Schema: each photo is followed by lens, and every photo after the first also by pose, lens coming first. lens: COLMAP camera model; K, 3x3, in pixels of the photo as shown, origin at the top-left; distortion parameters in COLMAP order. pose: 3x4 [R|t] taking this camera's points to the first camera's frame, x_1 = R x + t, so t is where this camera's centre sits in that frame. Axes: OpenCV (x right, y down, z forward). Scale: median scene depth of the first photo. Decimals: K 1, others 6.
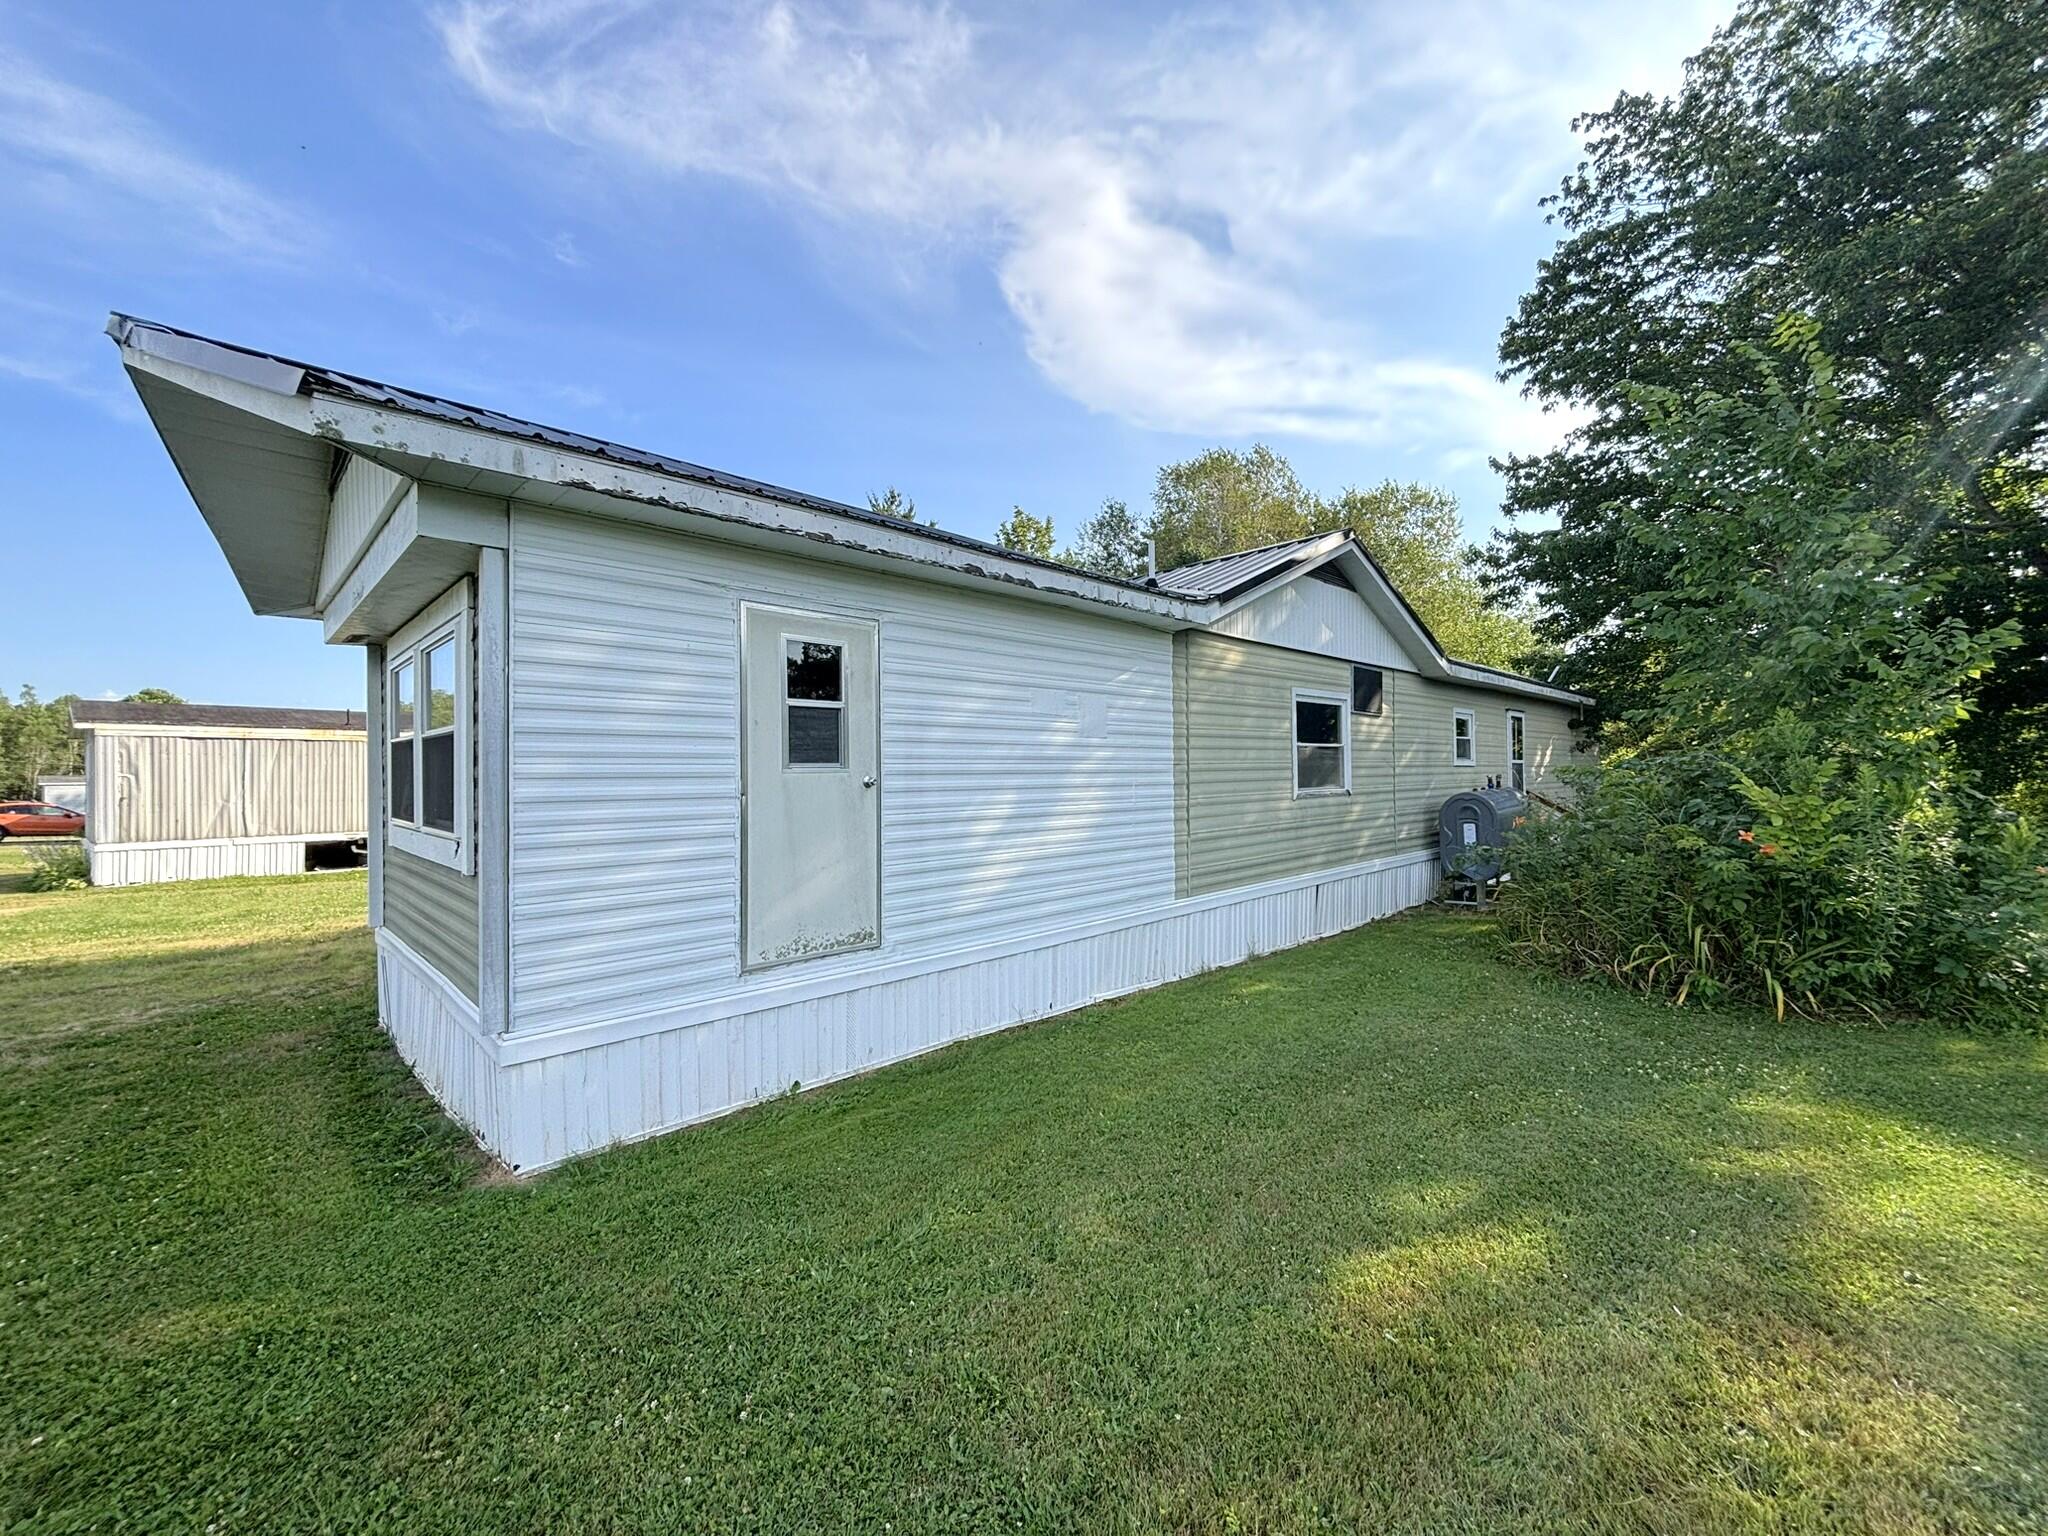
lens RADIAL K [[824.8, 0, 1018.1], [0, 824.8, 765.6], [0, 0, 1]] dist [0.001545, 0.001101]
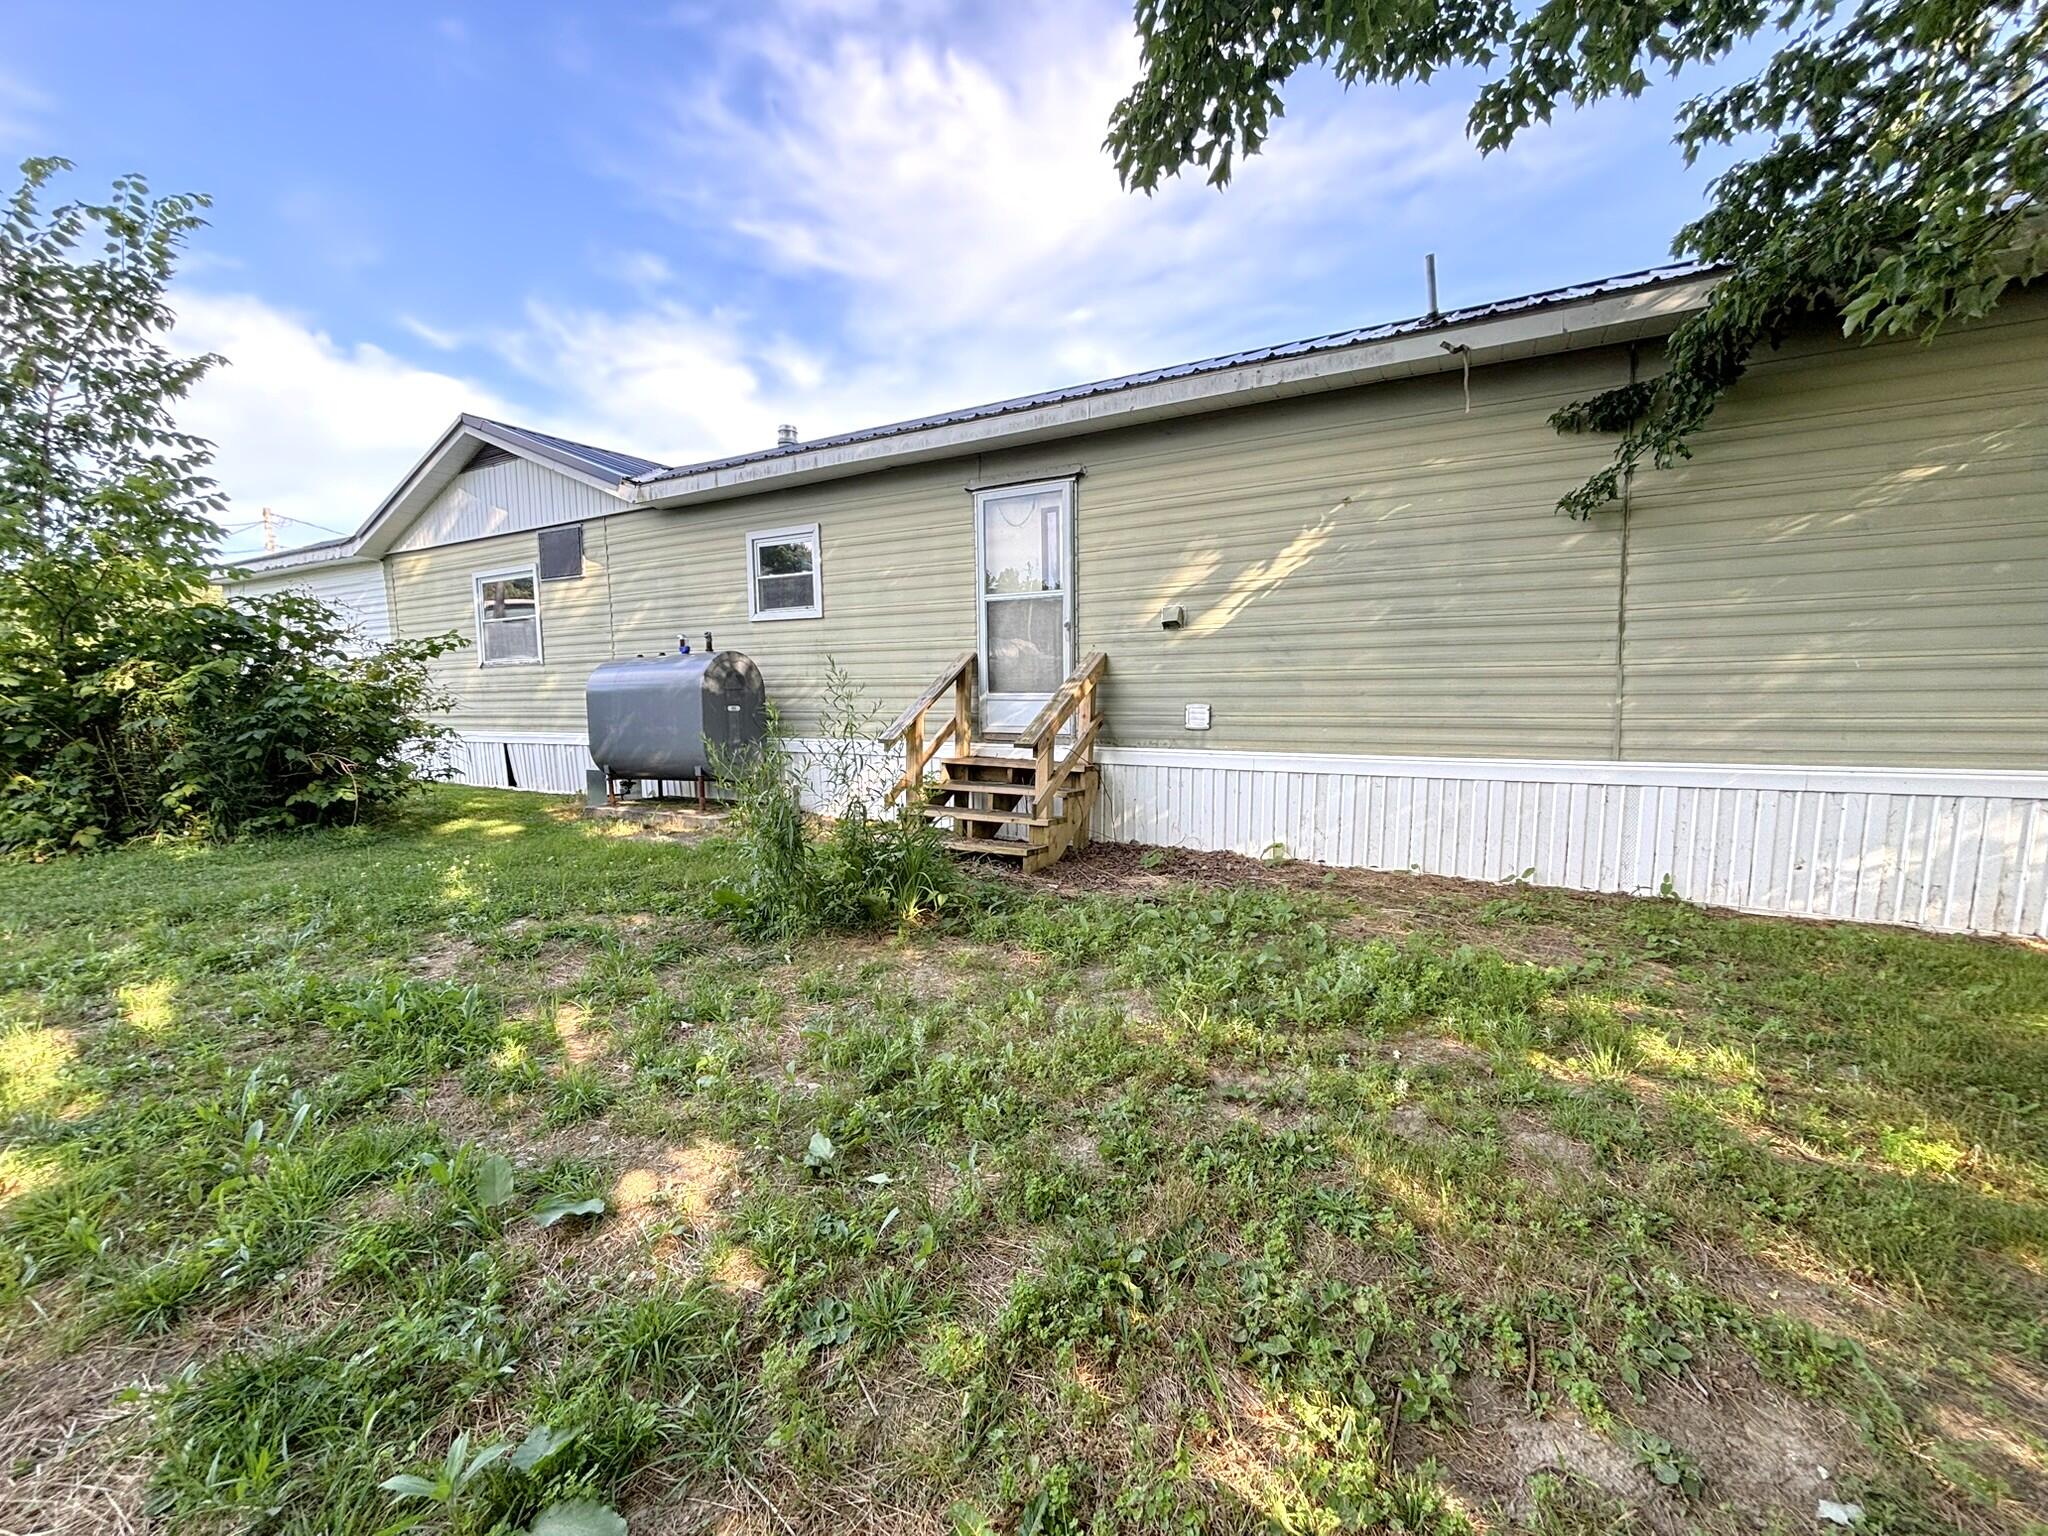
lens RADIAL K [[824.8, 0, 1019.7], [0, 824.8, 770.9], [0, 0, 1]] dist [0.001545, 0.001101]
pose [[0.289291, 0.116369, -0.950142, 1.519327], [0.003396, 0.992452, 0.122585, 0.040929], [0.957235, -0.038690, 0.286712, 1.241053]]
